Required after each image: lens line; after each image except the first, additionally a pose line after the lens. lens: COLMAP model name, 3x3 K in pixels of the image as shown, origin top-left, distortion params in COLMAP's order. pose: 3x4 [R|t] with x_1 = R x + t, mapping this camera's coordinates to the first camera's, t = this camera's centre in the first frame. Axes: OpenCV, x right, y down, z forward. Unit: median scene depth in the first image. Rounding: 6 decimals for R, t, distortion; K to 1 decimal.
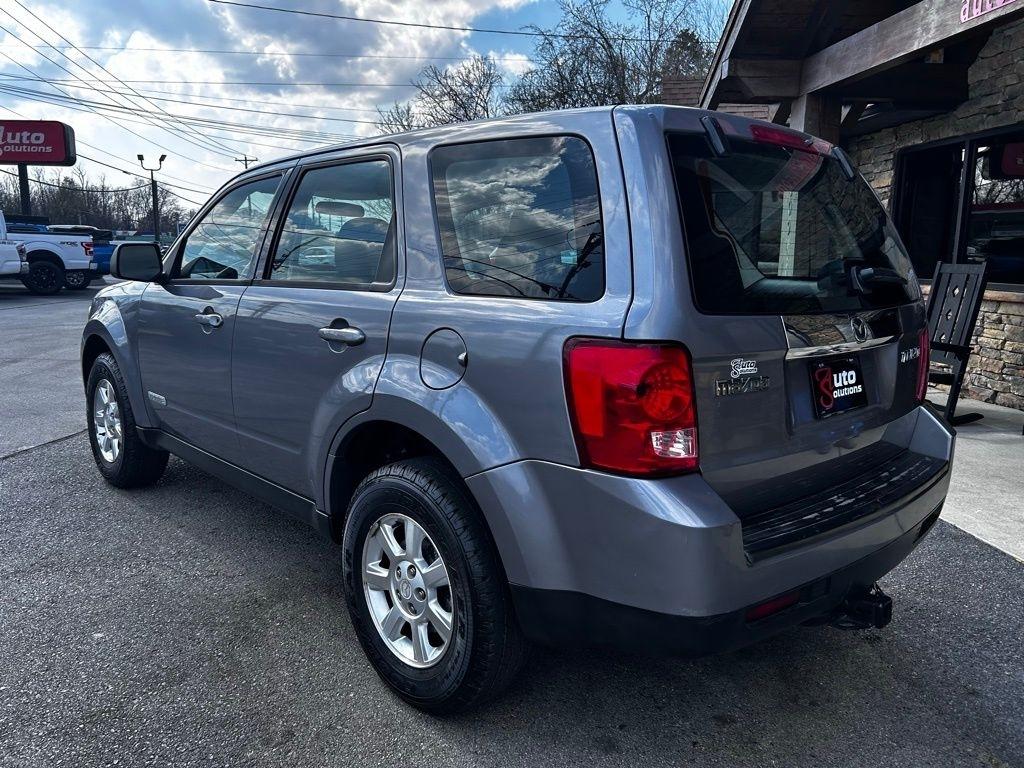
lens RADIAL K [[763.6, 0, 502.2], [0, 763.6, 397.4], [0, 0, 1]] dist [0.051130, -0.053437]
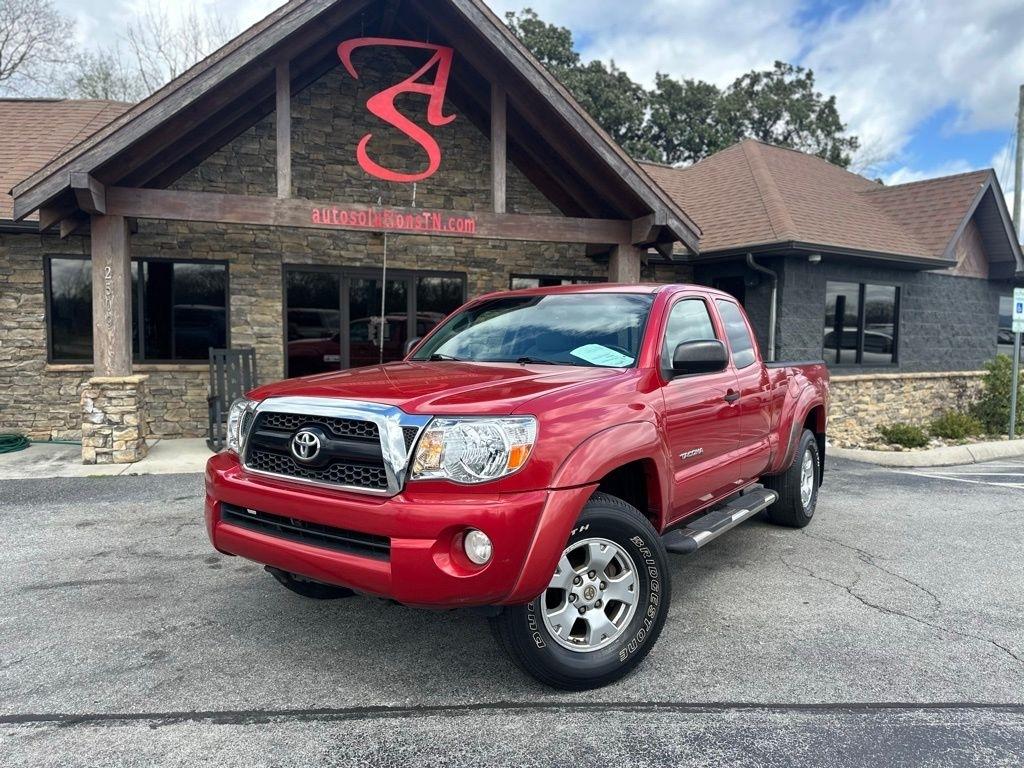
lens RADIAL K [[712.7, 0, 518.2], [0, 712.7, 388.6], [0, 0, 1]] dist [0.108980, -0.167773]
pose [[-0.190638, -0.082935, 0.978151, -0.430700], [0.169482, 0.978681, 0.116011, -0.072505], [-0.966919, 0.187896, -0.172518, 0.310485]]
